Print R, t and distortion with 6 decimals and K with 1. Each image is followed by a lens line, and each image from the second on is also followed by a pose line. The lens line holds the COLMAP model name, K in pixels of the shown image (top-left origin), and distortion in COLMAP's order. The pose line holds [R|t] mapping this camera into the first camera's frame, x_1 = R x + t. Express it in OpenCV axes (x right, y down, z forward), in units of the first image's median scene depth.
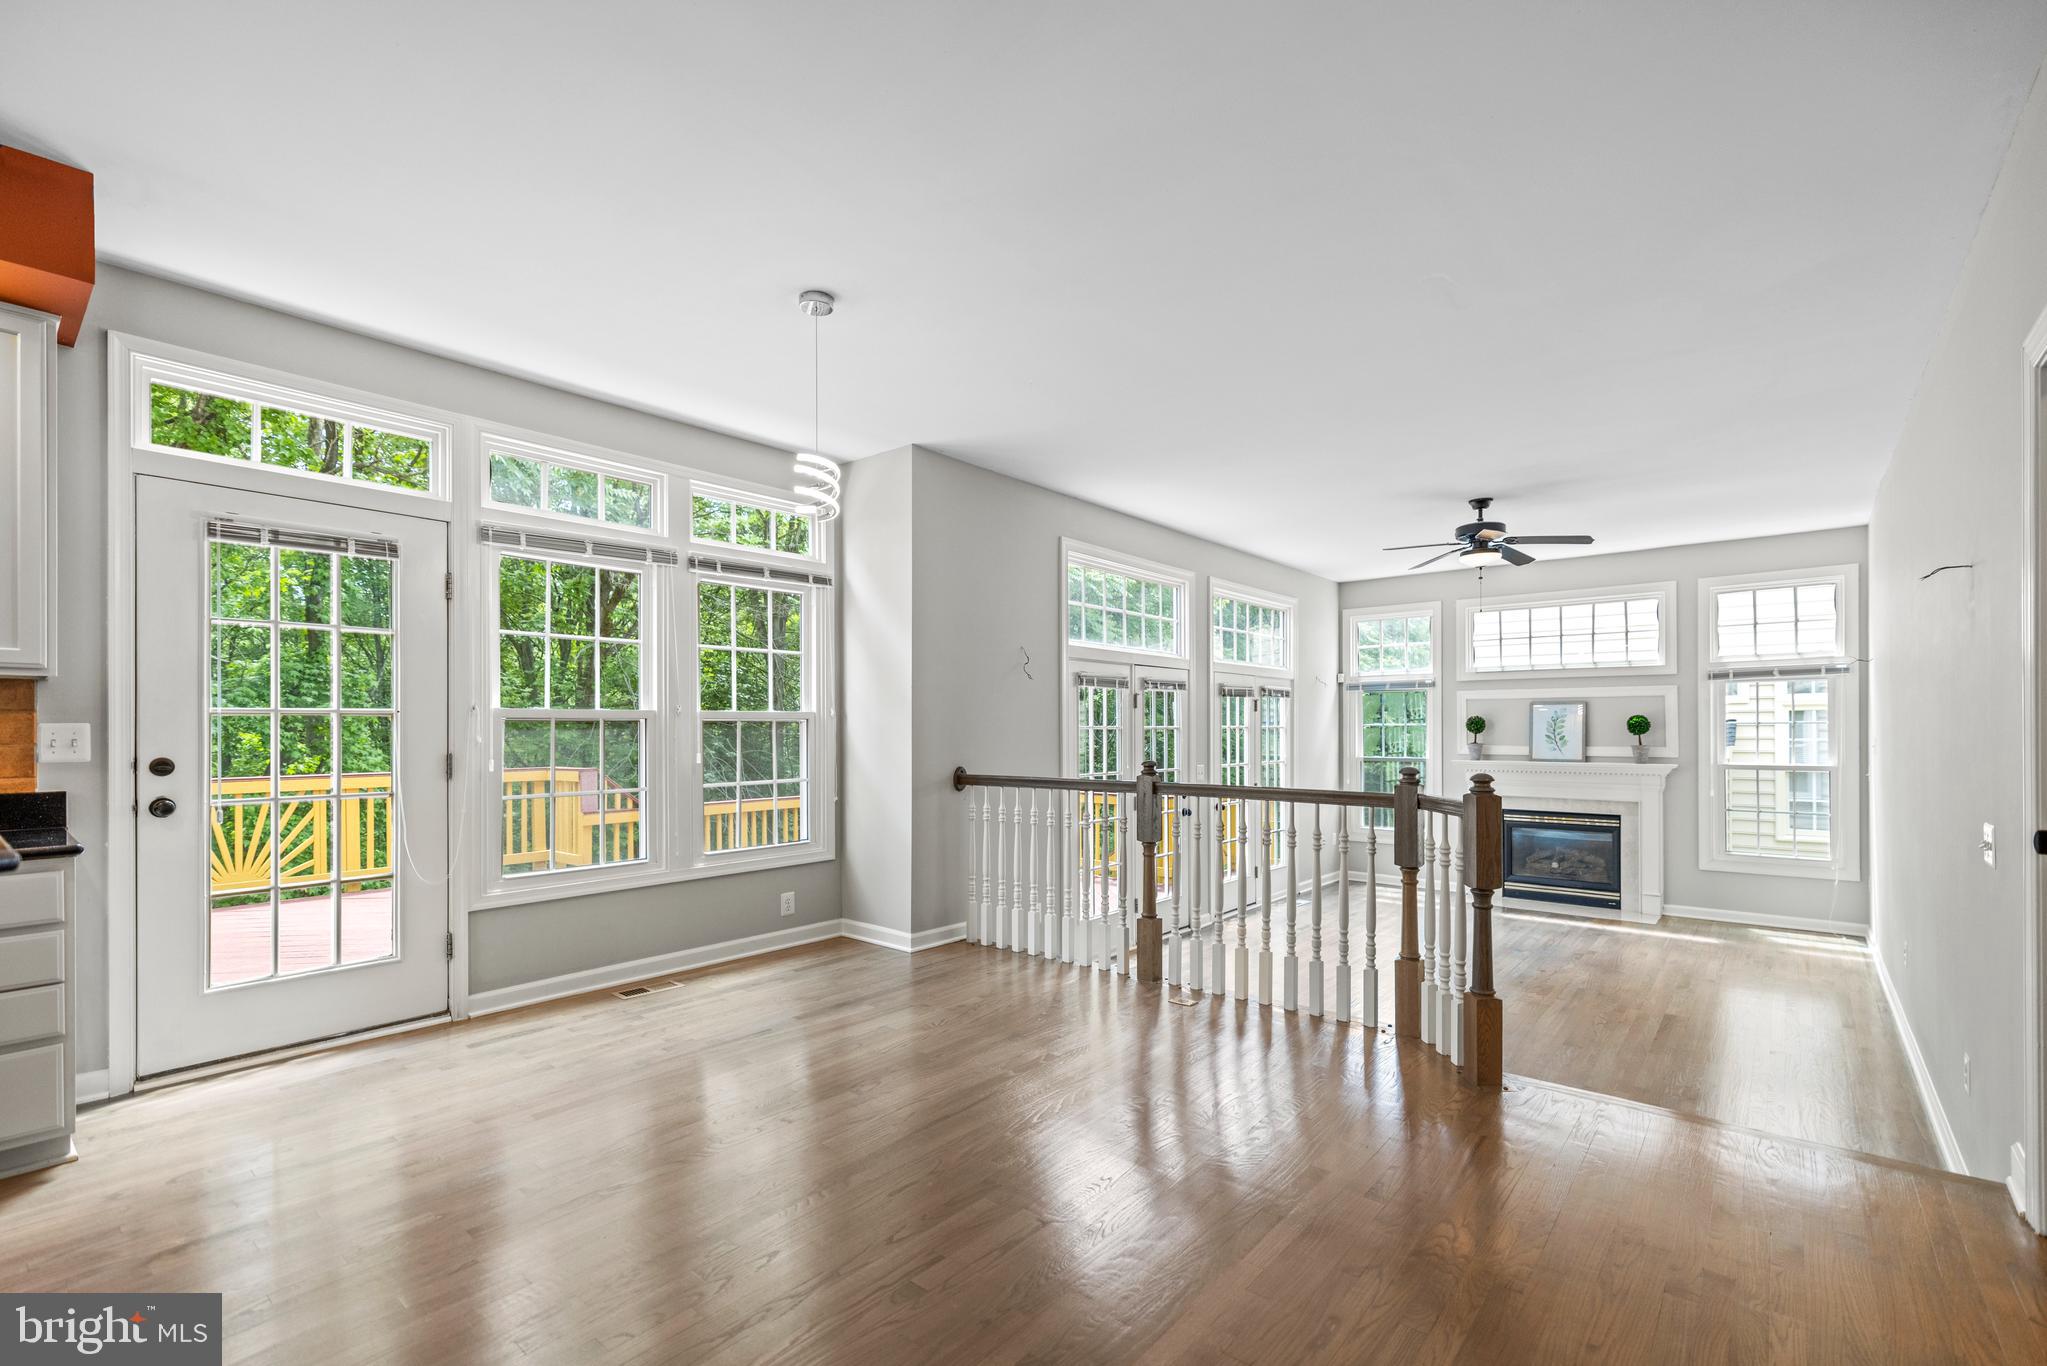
lens RADIAL K [[918.6, 0, 1027.1], [0, 918.6, 734.8], [0, 0, 1]] dist [0.000370, 0.000108]
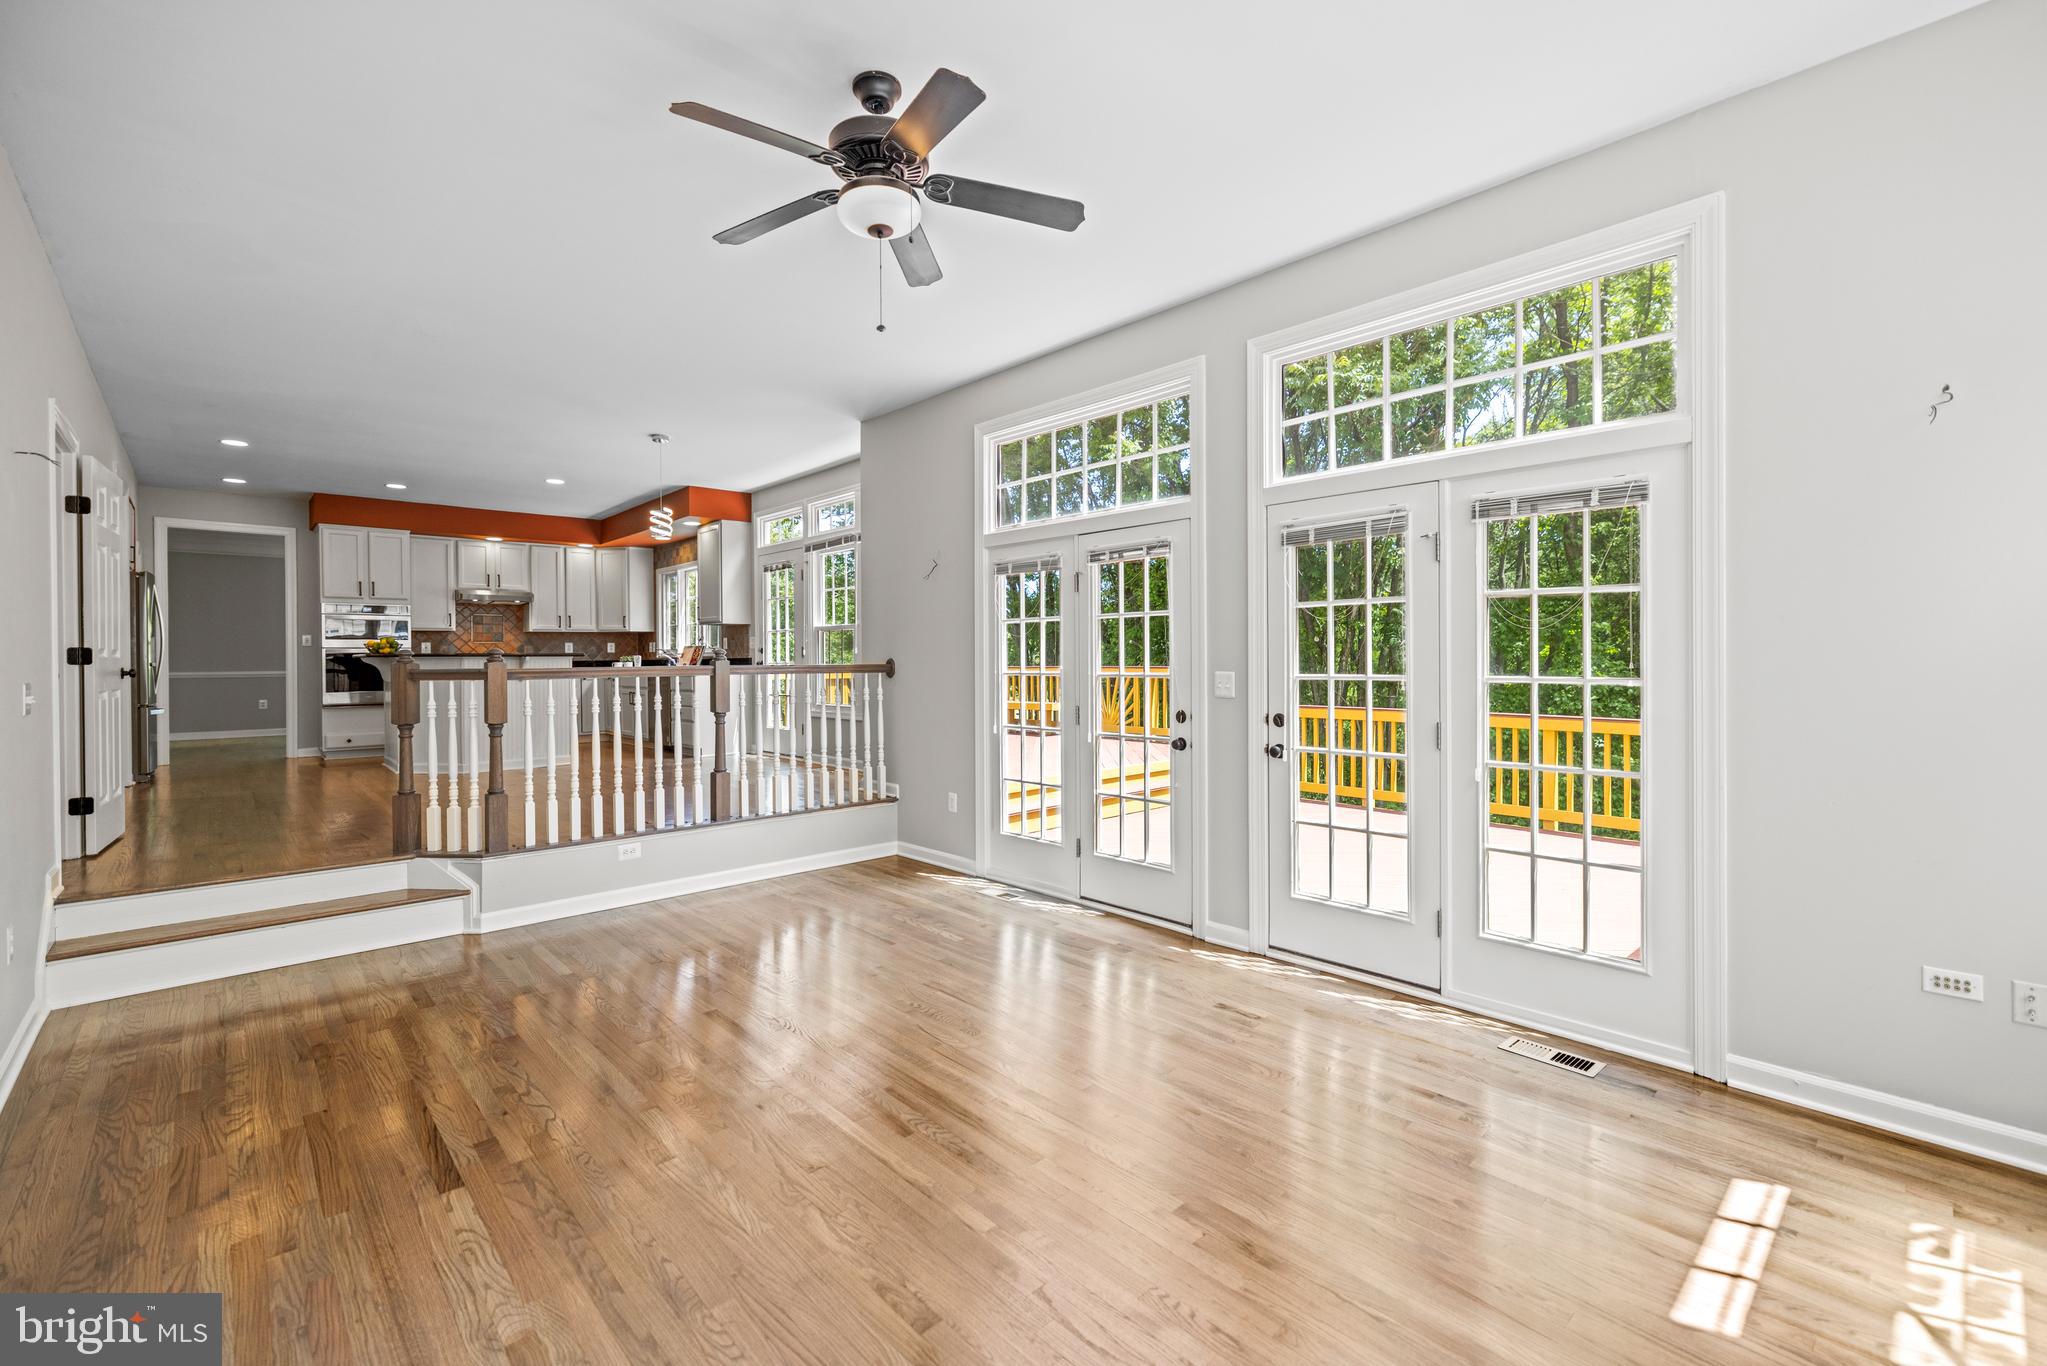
lens RADIAL K [[867.4, 0, 1023.5], [0, 867.4, 683.0], [0, 0, 1]] dist [-0.000542, -0.000178]
pose [[-0.131582, 0.012850, -0.991222, 0.791978], [0.011625, 0.999867, 0.011419, 0.038951], [0.991237, -0.010020, -0.131714, 0.978251]]
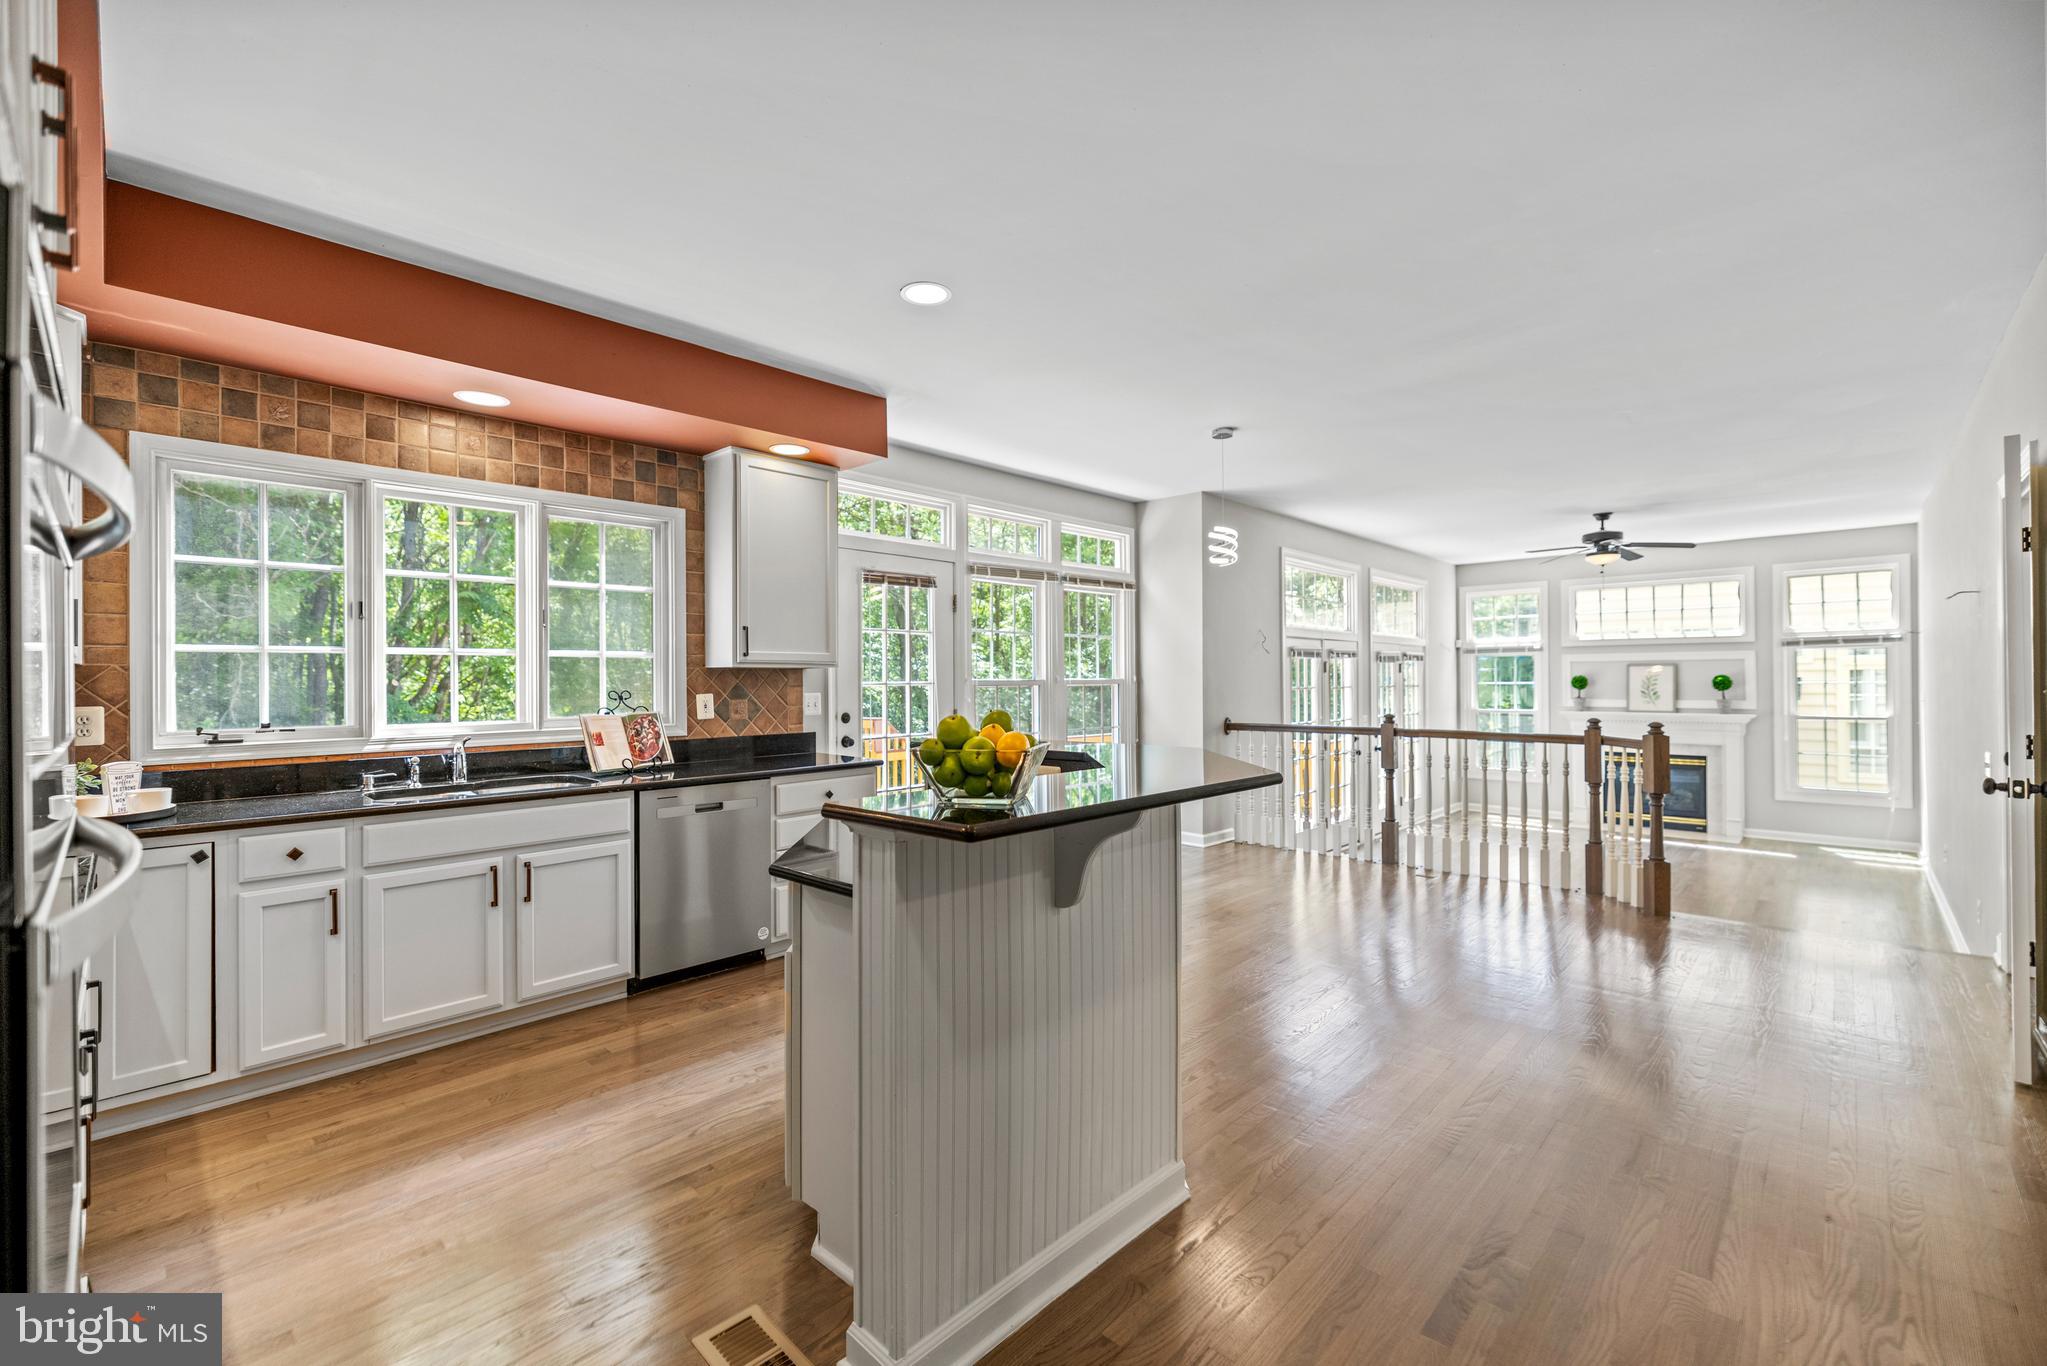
lens RADIAL K [[867.4, 0, 1023.5], [0, 867.4, 683.0], [0, 0, 1]] dist [-0.000542, -0.000178]
pose [[0.997834, -0.002737, -0.065731, -0.216495], [0.002513, 0.999991, -0.003483, -0.010081], [0.065740, 0.003310, 0.997831, -0.249623]]
